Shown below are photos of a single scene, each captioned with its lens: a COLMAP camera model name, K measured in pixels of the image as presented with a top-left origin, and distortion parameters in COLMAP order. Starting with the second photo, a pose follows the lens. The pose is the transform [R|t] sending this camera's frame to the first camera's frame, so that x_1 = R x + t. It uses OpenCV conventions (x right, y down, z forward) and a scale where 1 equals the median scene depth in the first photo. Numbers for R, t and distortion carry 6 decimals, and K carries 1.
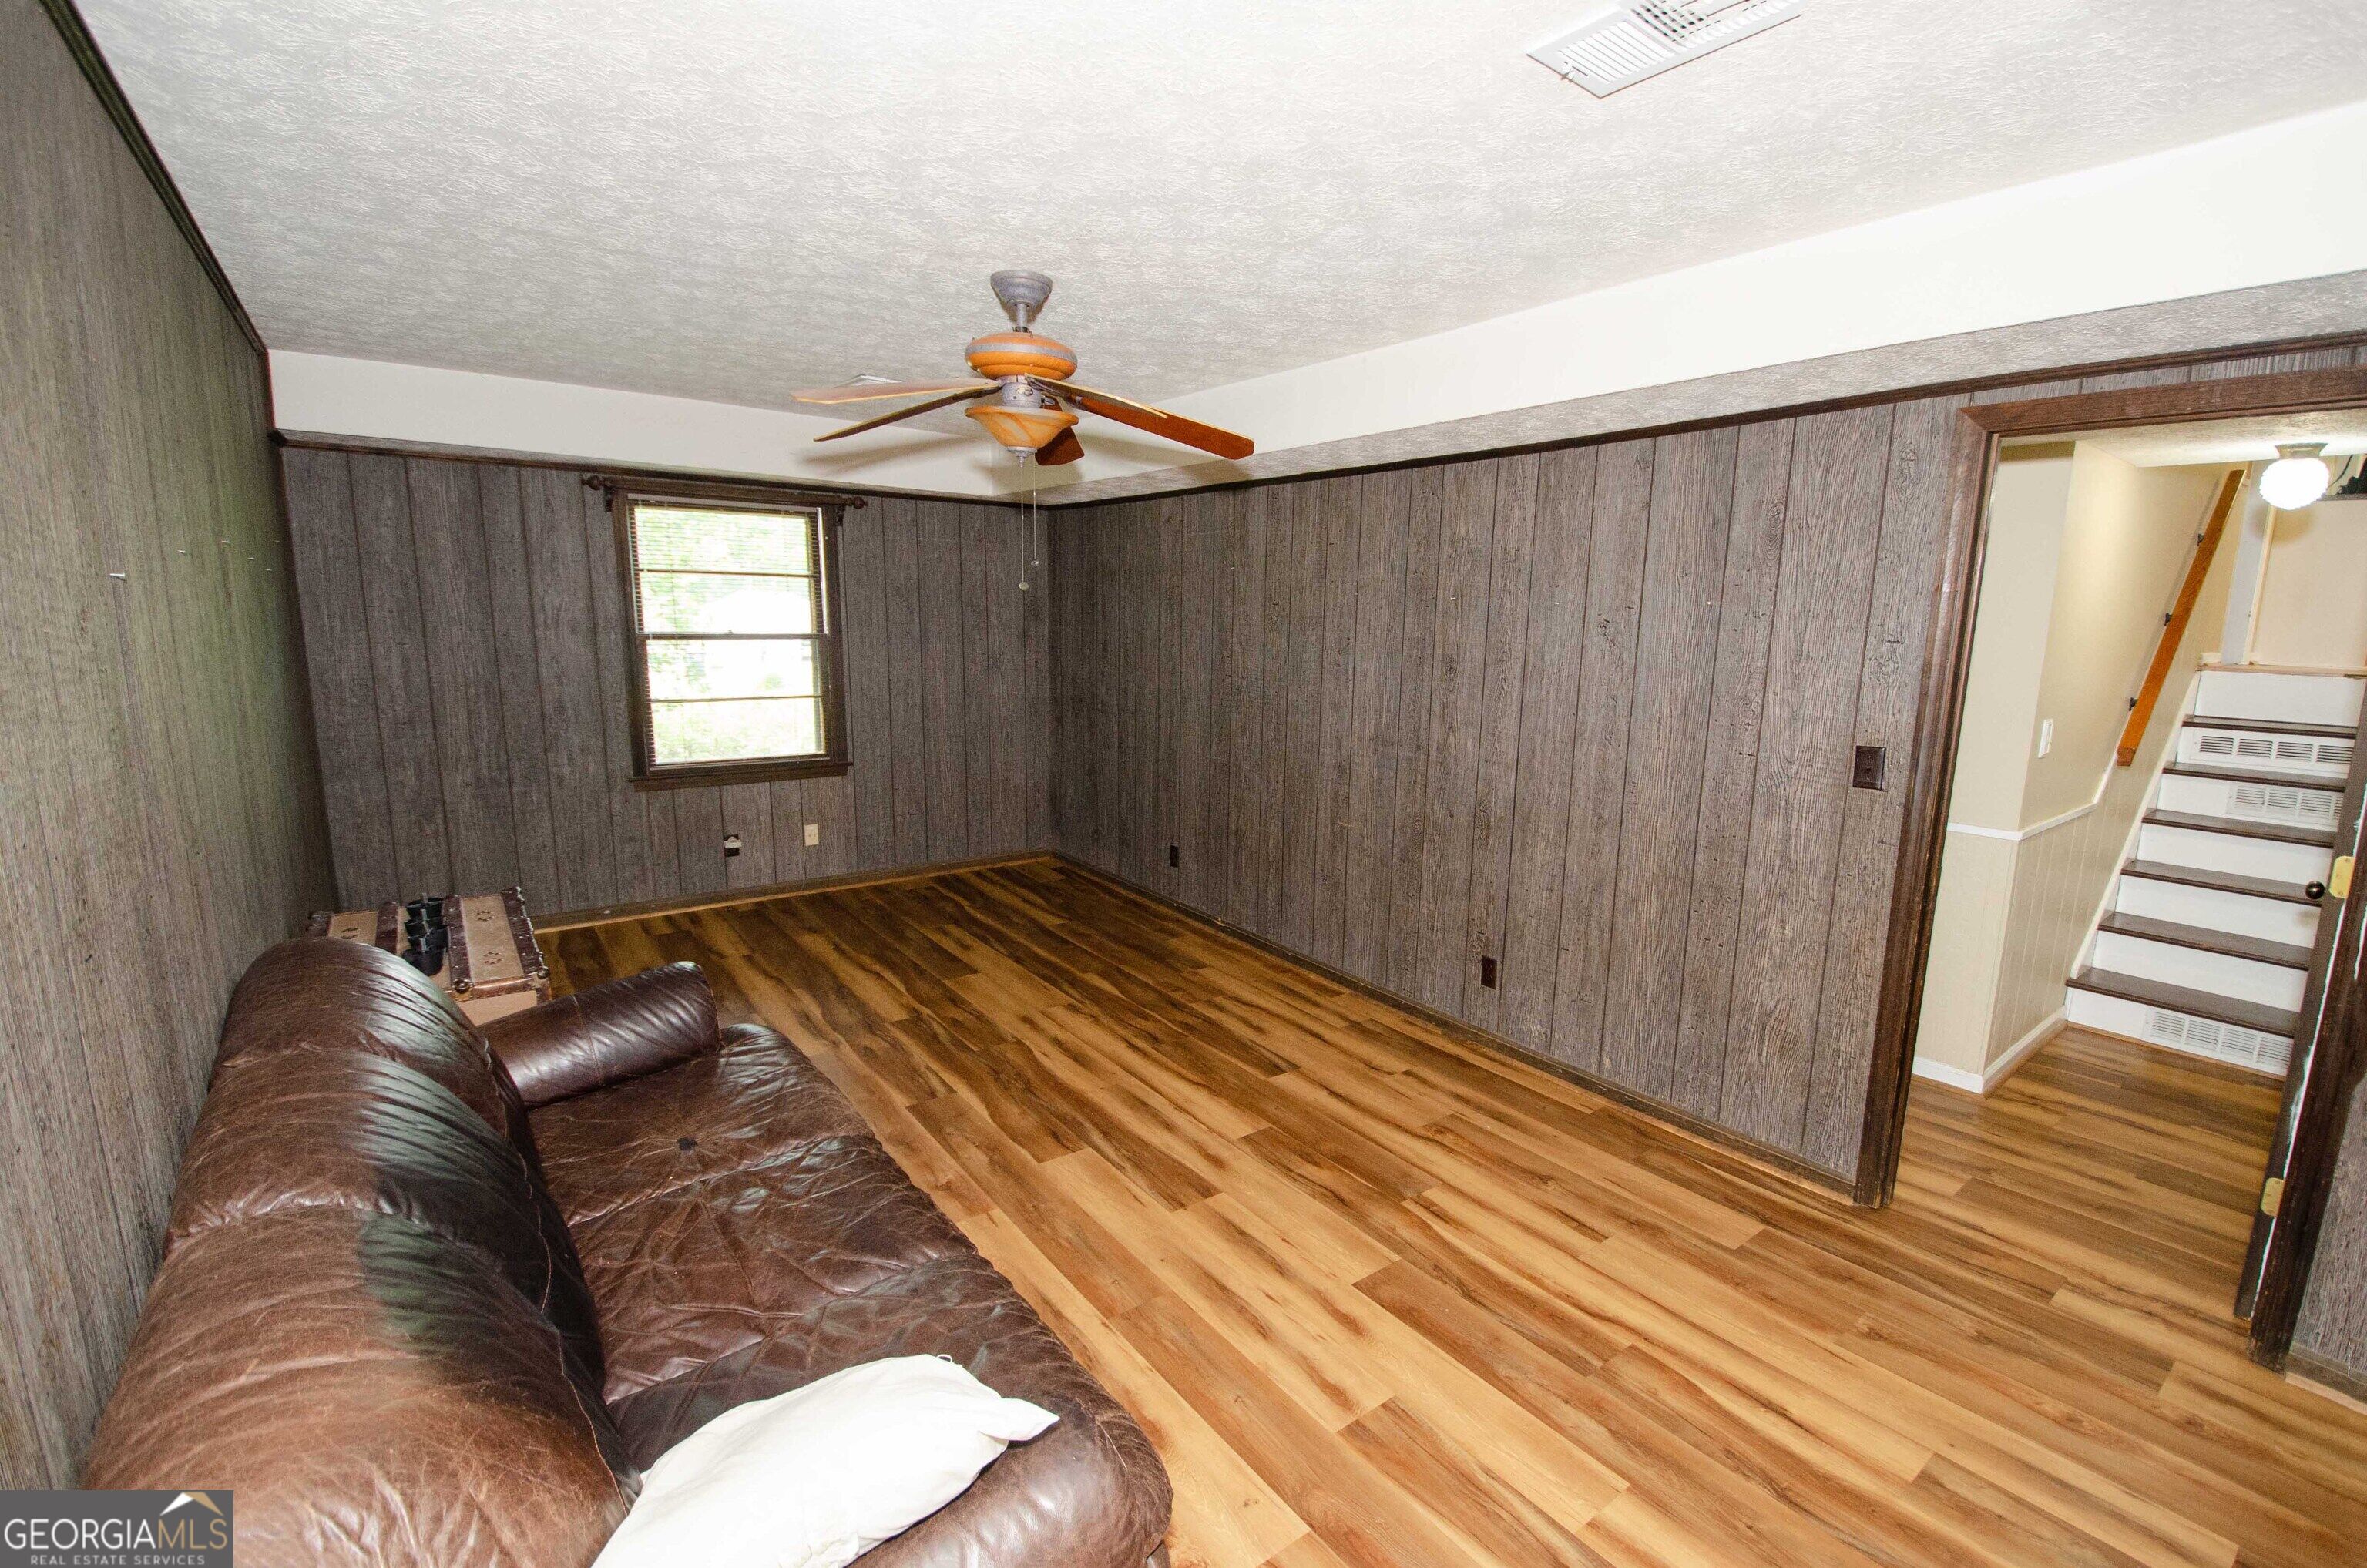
lens RADIAL K [[1025.2, 0, 1200.0], [0, 1025.2, 787.8], [0, 0, 1]] dist [0.023482, -0.028390]
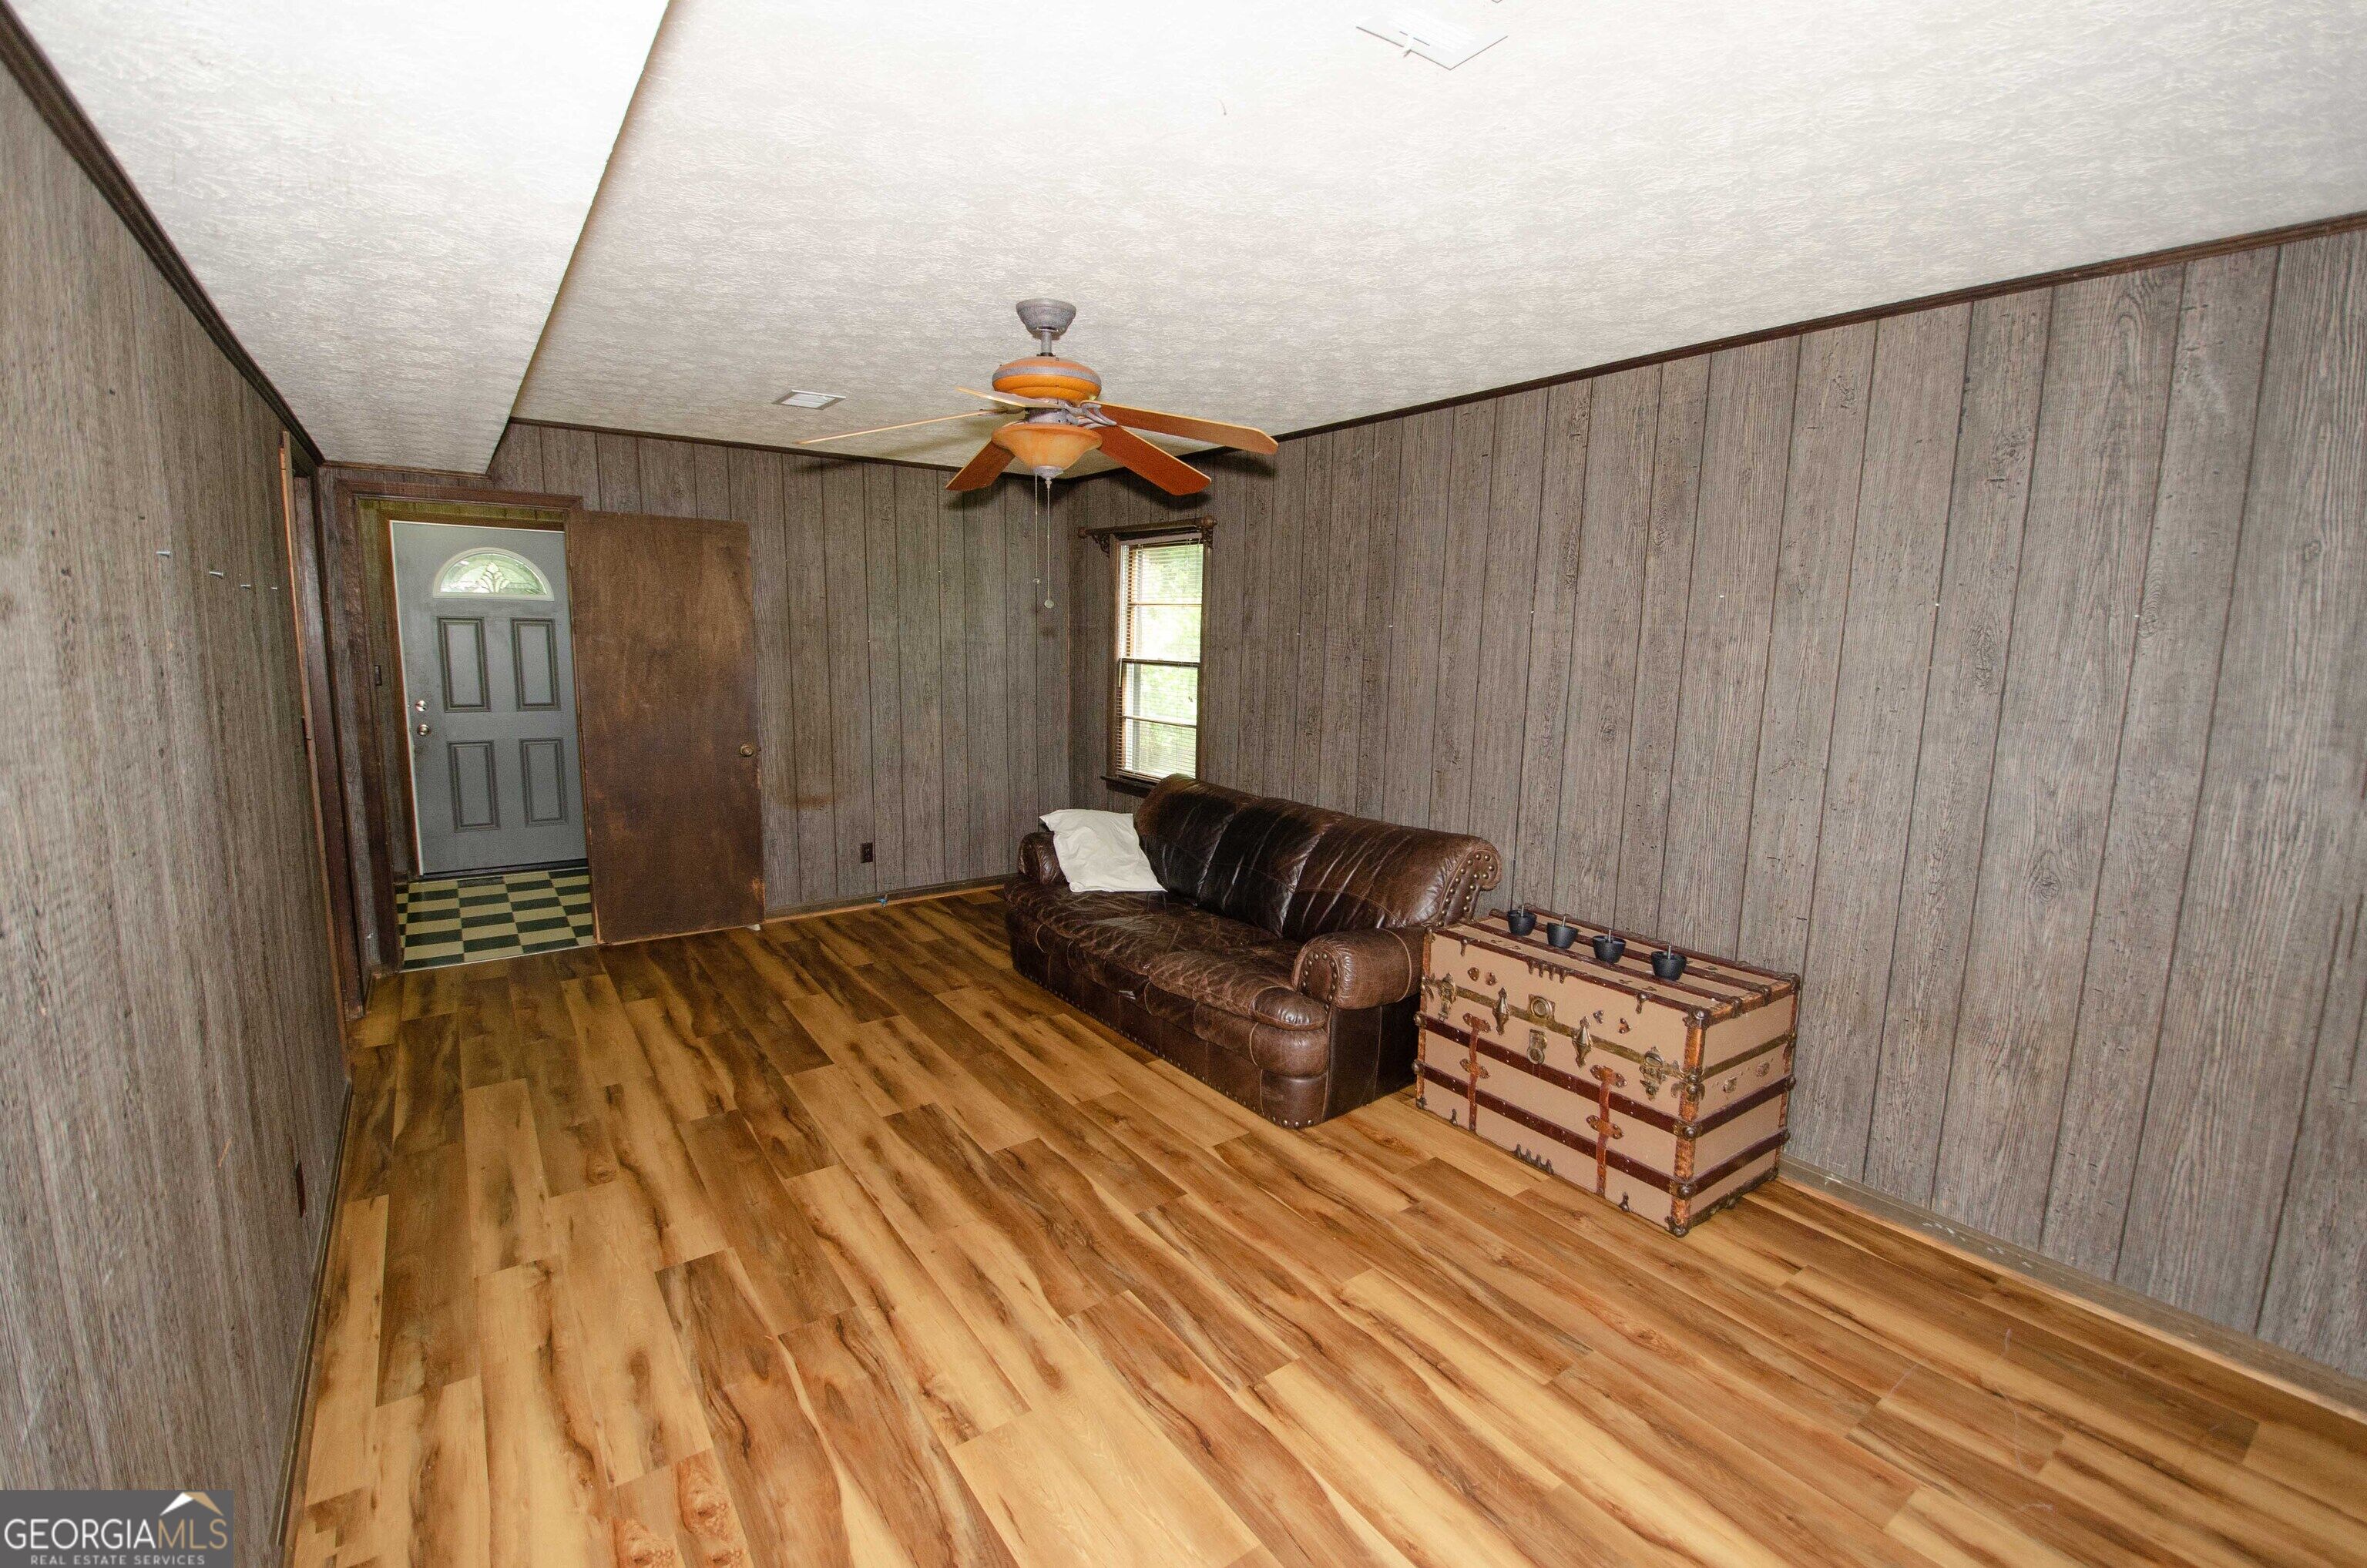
lens RADIAL K [[1025.2, 0, 1200.0], [0, 1025.2, 787.8], [0, 0, 1]] dist [0.023482, -0.028390]
pose [[-0.998990, -0.043729, 0.010364, -0.227534], [-0.038160, 0.947211, 0.318333, -0.235904], [-0.023737, 0.317615, -0.947922, 1.347786]]
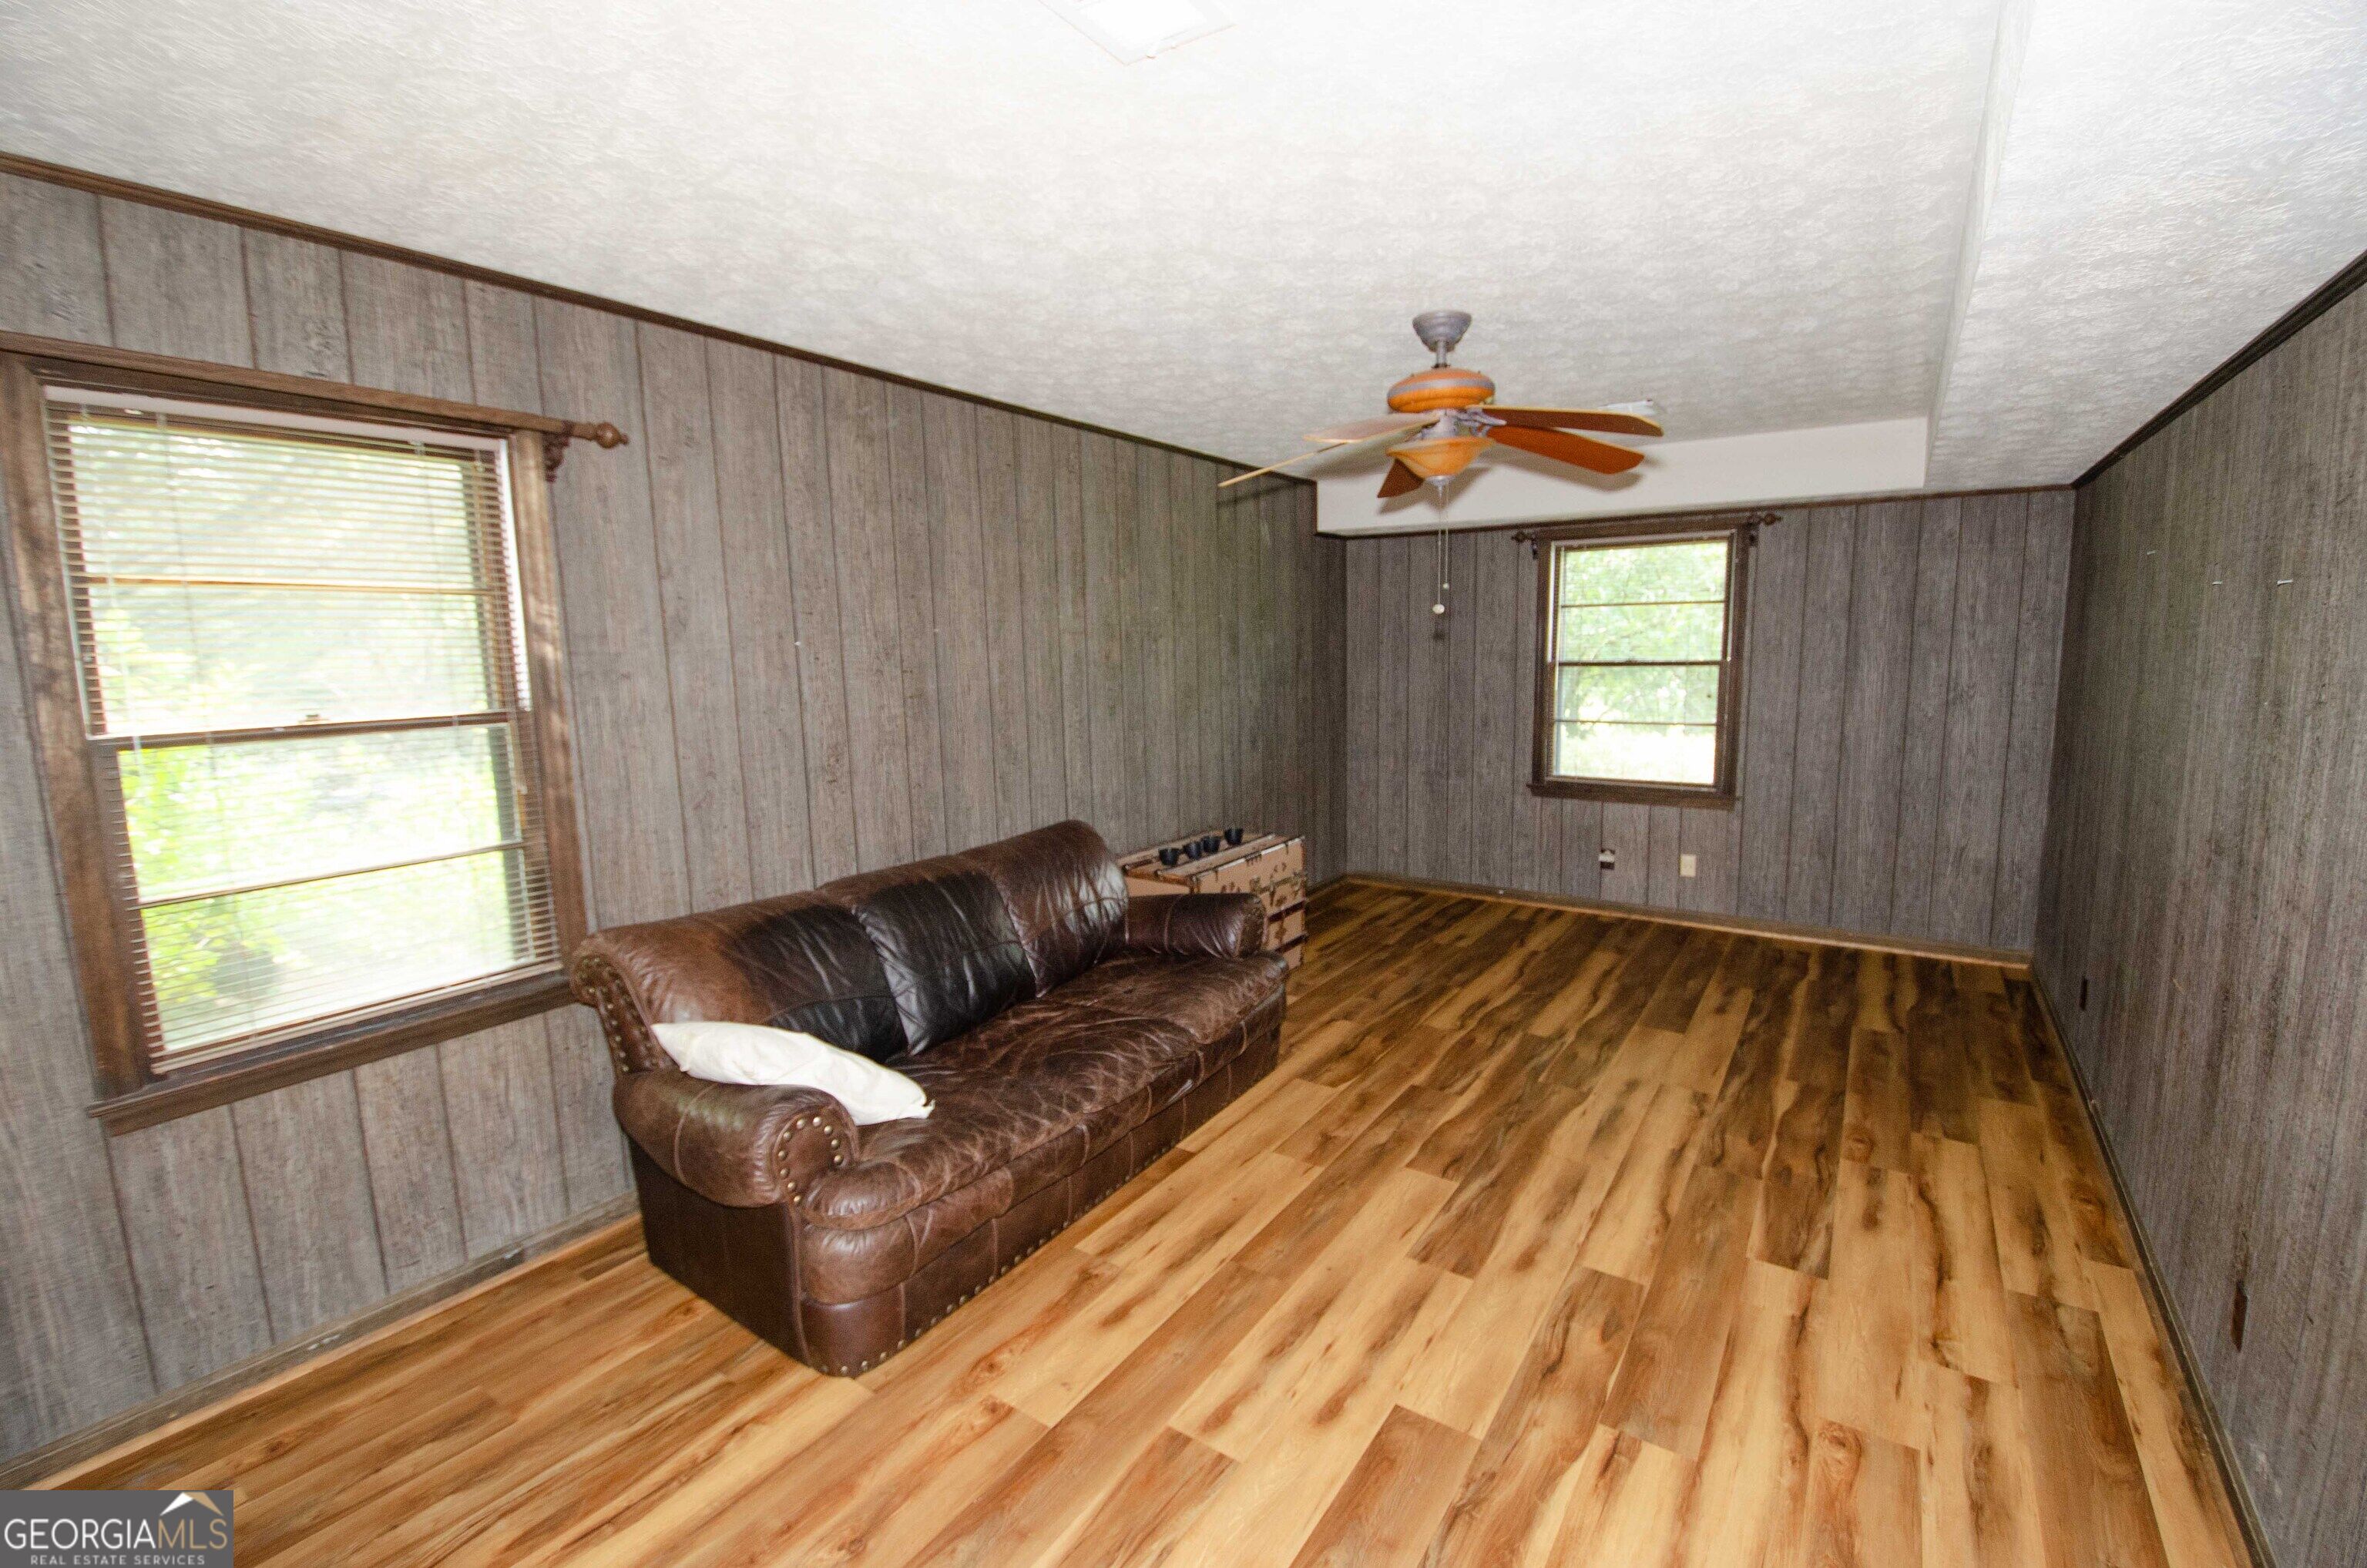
lens RADIAL K [[1025.2, 0, 1200.0], [0, 1025.2, 787.8], [0, 0, 1]] dist [0.023482, -0.028390]
pose [[0.332757, 0.109869, -0.936591, 0.495978], [-0.140305, 0.987903, 0.066040, -0.035108], [0.932517, 0.109433, 0.344147, 0.291492]]
